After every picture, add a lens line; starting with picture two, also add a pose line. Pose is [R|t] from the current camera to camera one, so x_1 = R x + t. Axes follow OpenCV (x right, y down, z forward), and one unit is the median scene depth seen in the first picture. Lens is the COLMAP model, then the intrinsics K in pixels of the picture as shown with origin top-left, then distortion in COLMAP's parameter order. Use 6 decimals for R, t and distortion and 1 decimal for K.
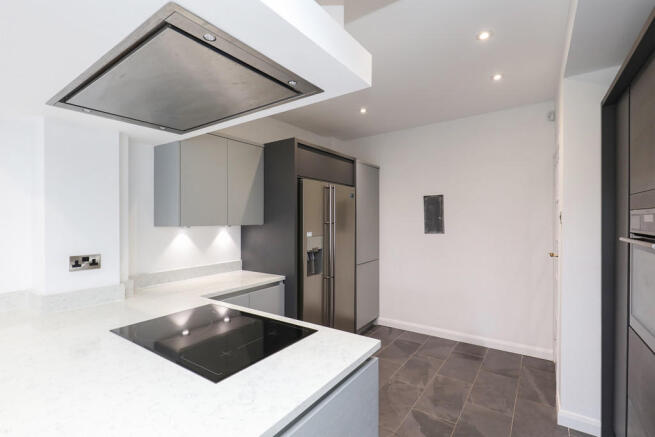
lens RADIAL K [[301.7, 0, 327.5], [0, 301.7, 218.5], [0, 0, 1]] dist [-0.000792, -0.000174]
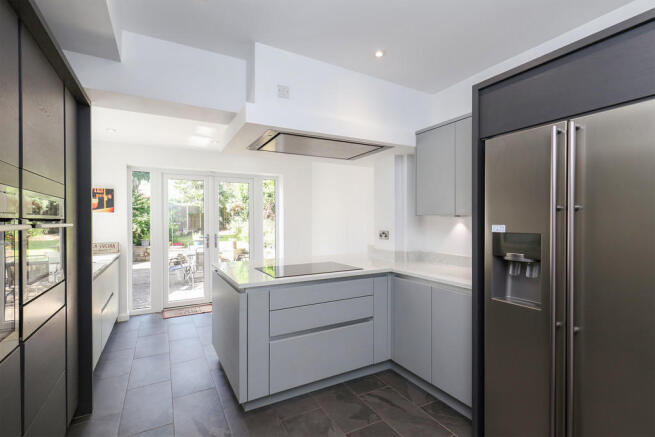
lens RADIAL K [[301.7, 0, 326.0], [0, 301.7, 222.7], [0, 0, 1]] dist [0.002968, 0.000304]
pose [[-0.441869, 0.014842, -0.896957, 0.929385], [0.003673, 0.999885, 0.014736, 0.039533], [0.897072, 0.003217, -0.441873, 1.392768]]
